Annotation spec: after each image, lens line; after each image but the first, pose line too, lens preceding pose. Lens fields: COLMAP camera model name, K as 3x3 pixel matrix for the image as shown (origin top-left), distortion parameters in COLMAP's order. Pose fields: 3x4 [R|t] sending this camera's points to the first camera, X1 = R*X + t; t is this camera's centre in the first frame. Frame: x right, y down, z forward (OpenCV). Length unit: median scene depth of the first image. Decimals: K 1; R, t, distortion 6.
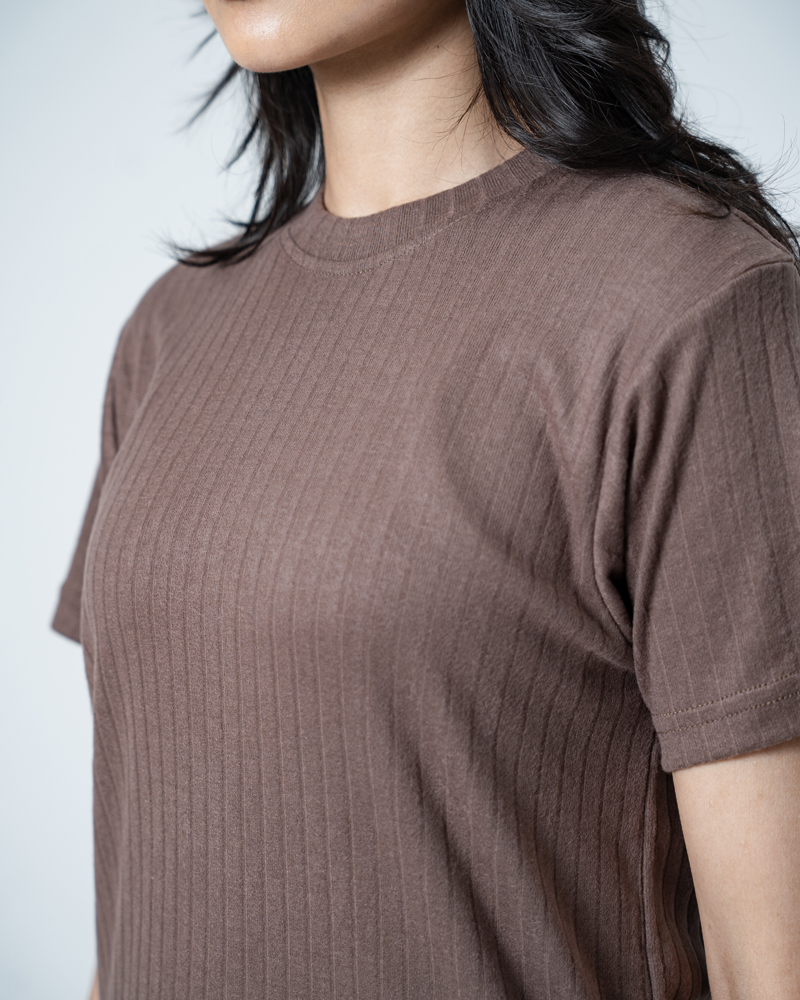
lens RADIAL K [[2135.1, 0, 400.0], [0, 2135.1, 500.0], [0, 0, 1]] dist [0.284664, -0.060252]
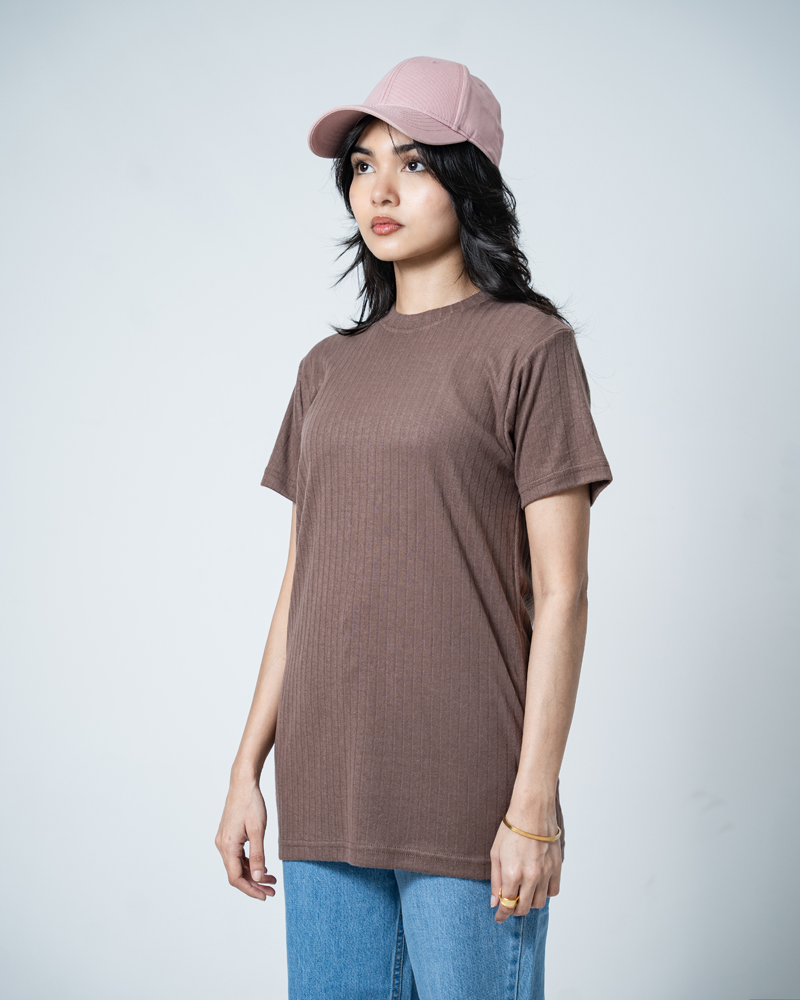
lens RADIAL K [[2270.1, 0, 326.7], [0, 2270.1, 499.2], [0, 0, 1]] dist [0.435258, 0.192818]
pose [[0.990092, 0.058065, 0.127854, -0.522360], [-0.036187, 0.985255, -0.167223, 0.632204], [-0.135678, 0.160939, 0.977594, -1.915433]]
